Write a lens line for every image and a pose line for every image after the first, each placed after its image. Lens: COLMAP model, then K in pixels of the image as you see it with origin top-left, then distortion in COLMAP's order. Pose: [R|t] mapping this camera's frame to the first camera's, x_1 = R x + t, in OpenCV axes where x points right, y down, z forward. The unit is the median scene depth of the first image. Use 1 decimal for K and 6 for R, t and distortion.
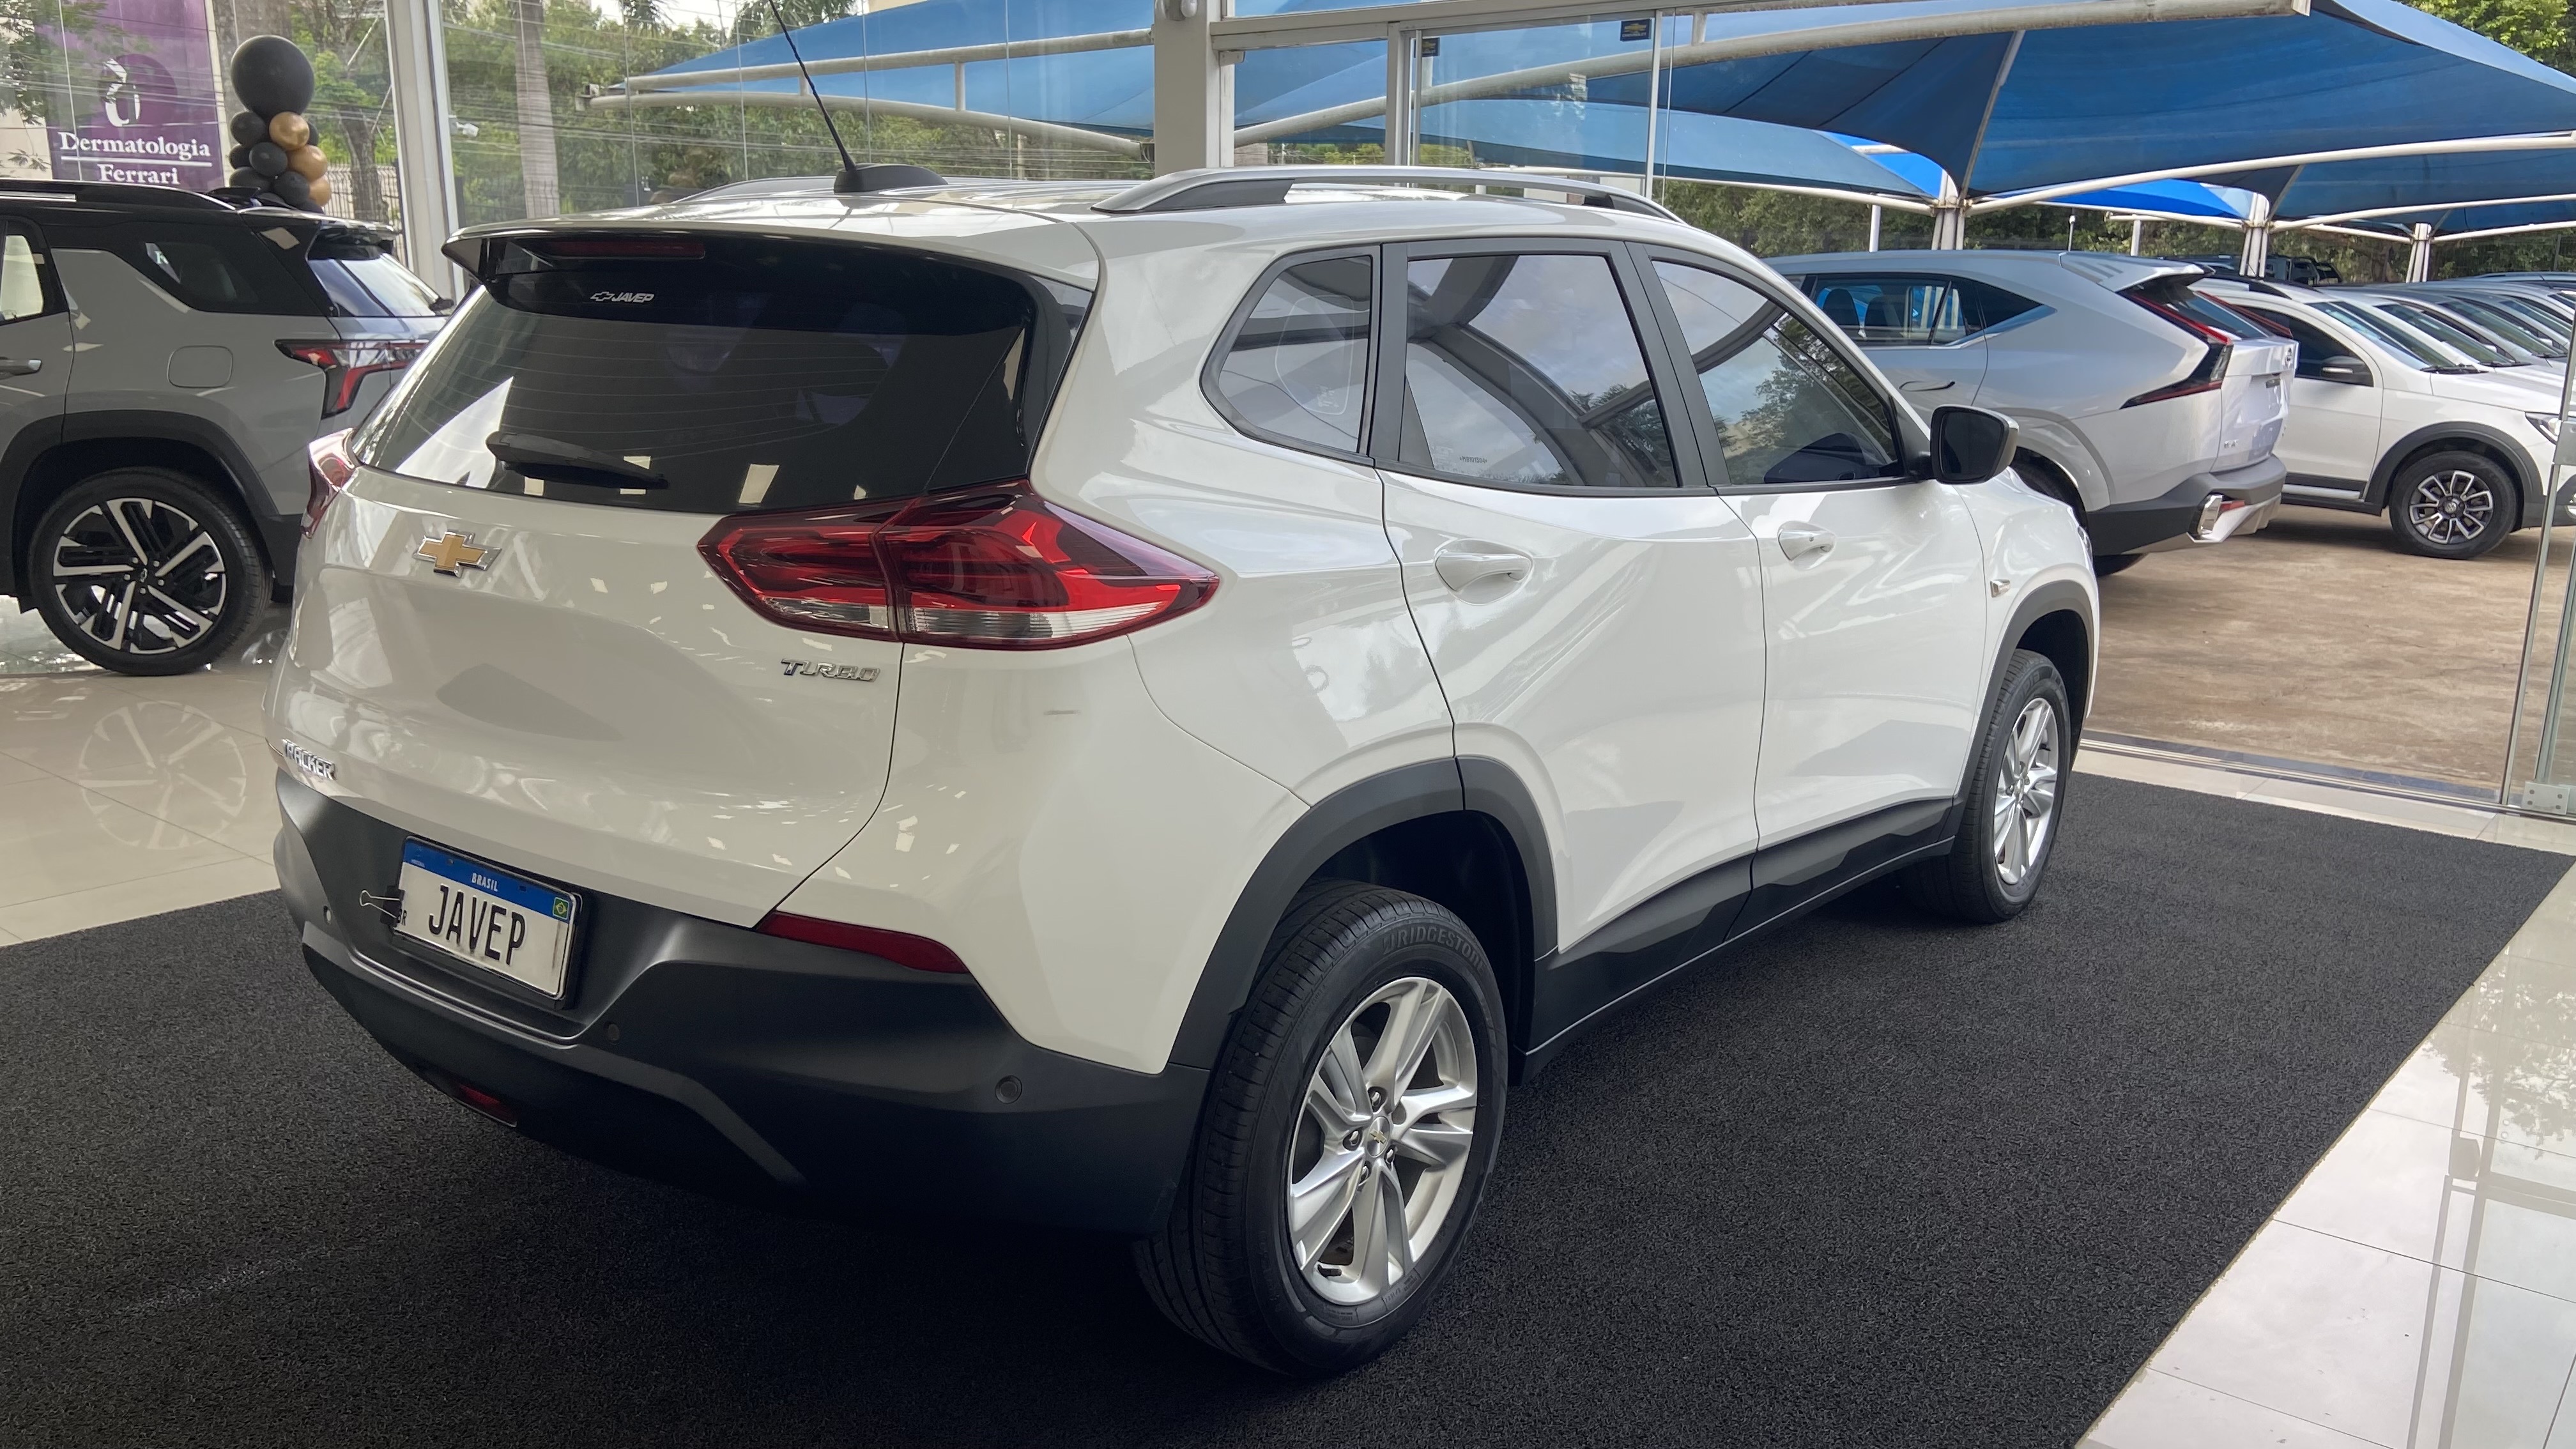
lens RADIAL K [[2086.0, 0, 1288.0], [0, 2086.0, 724.5], [0, 0, 1]] dist [0.164314, -0.217006]
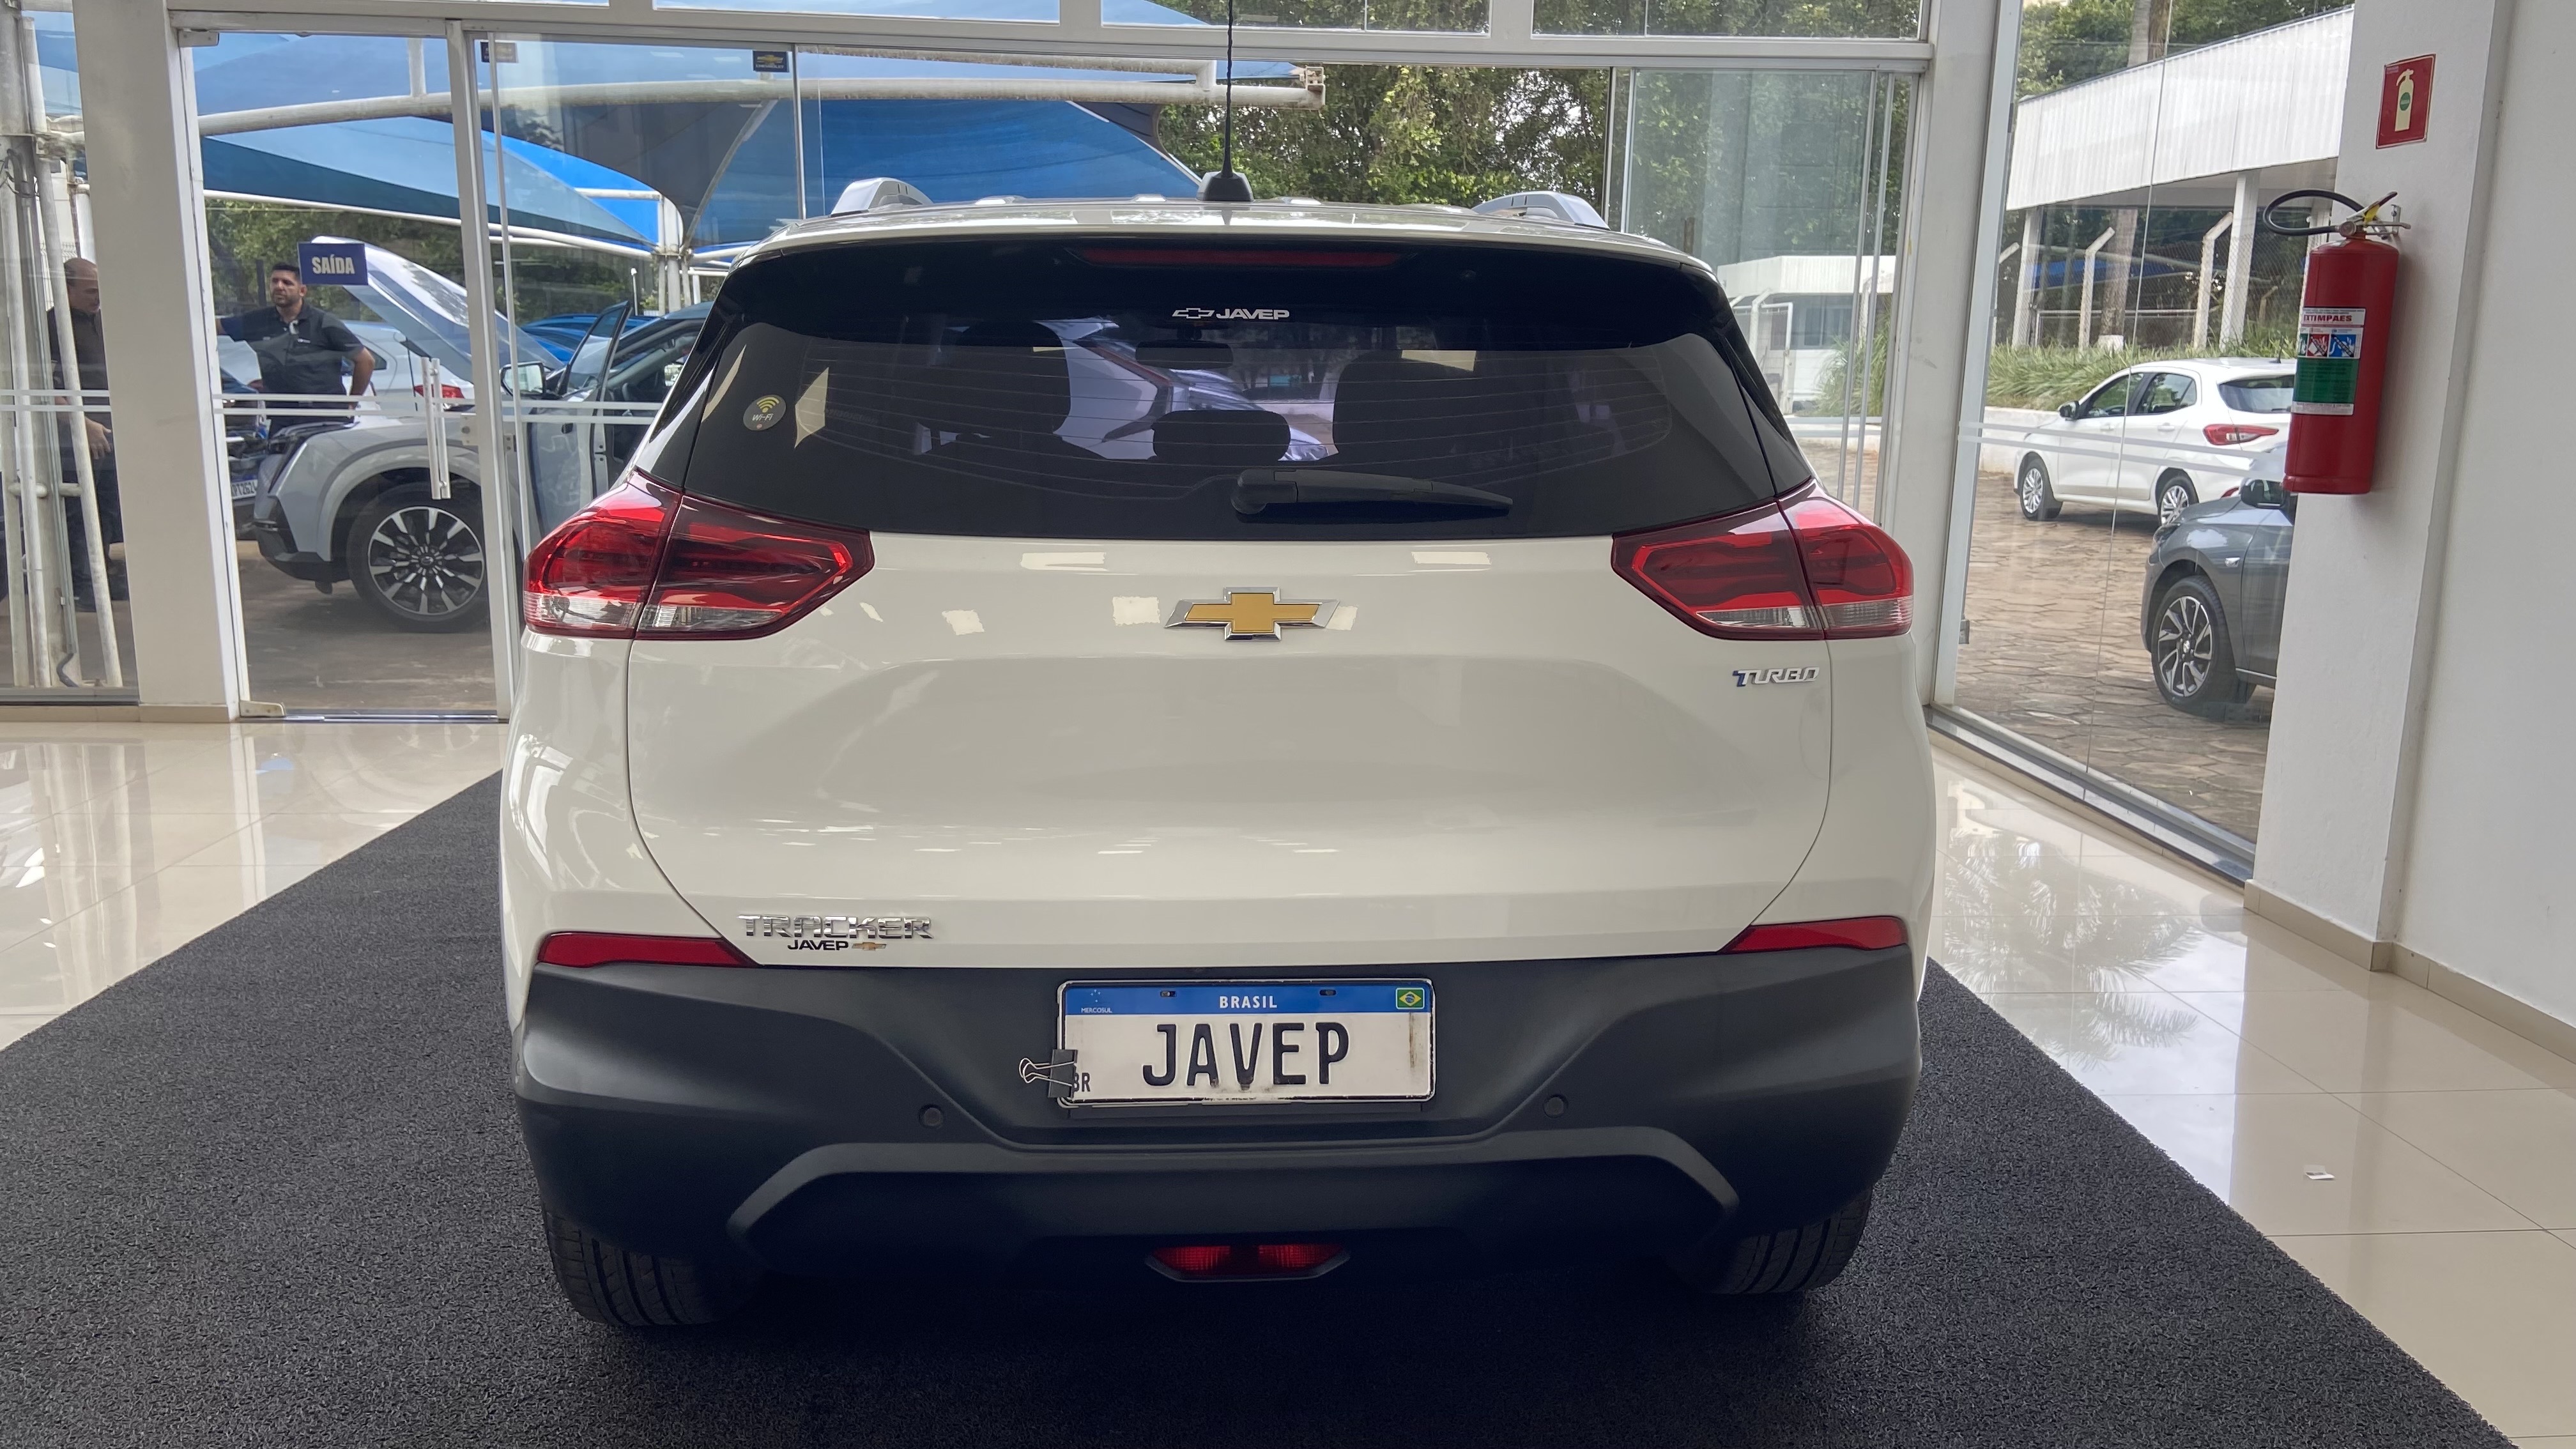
lens RADIAL K [[2086.0, 0, 1288.0], [0, 2086.0, 724.5], [0, 0, 1]] dist [0.164314, -0.217006]
pose [[0.704696, -0.129833, 0.697529, -0.927994], [0.147169, 0.988481, 0.035307, -0.061753], [-0.694078, 0.077773, 0.715686, 0.381861]]
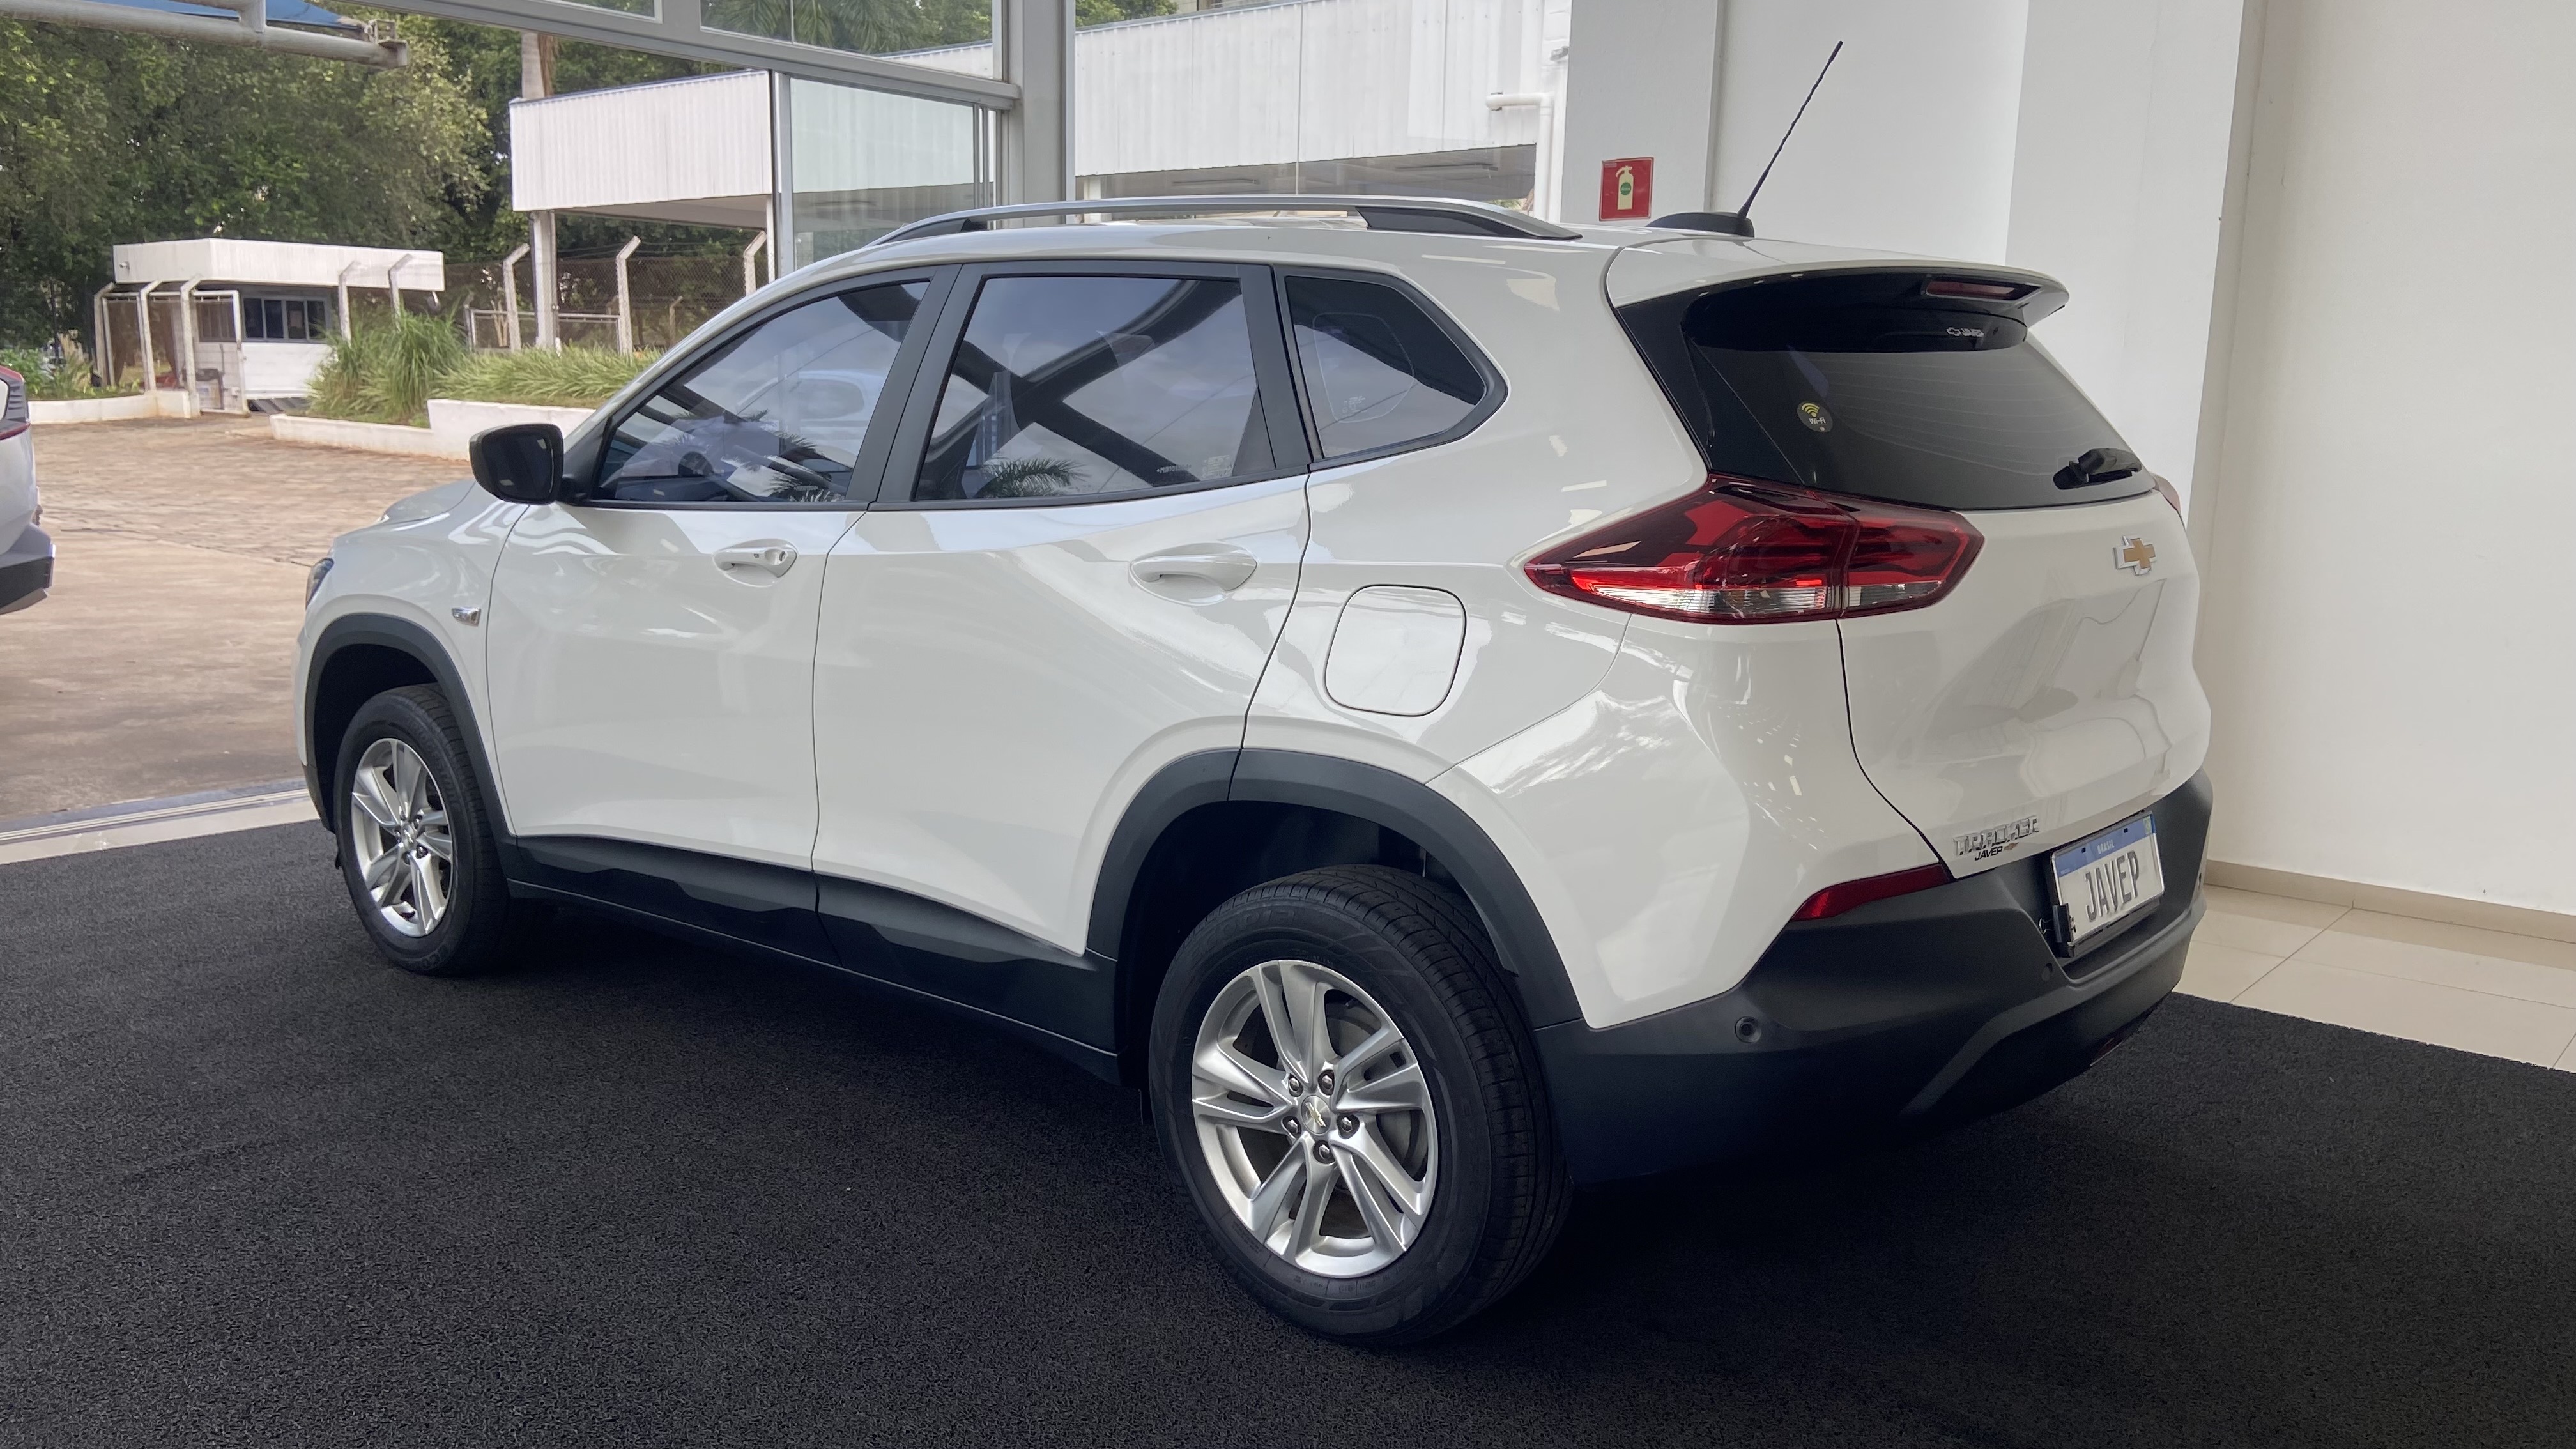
lens RADIAL K [[2086.0, 0, 1288.0], [0, 2086.0, 724.5], [0, 0, 1]] dist [0.164314, -0.217006]
pose [[-0.067019, -0.178633, 0.981631, -1.437218], [0.195270, 0.962468, 0.188478, -0.284077], [-0.978457, 0.204315, -0.029622, 1.435107]]
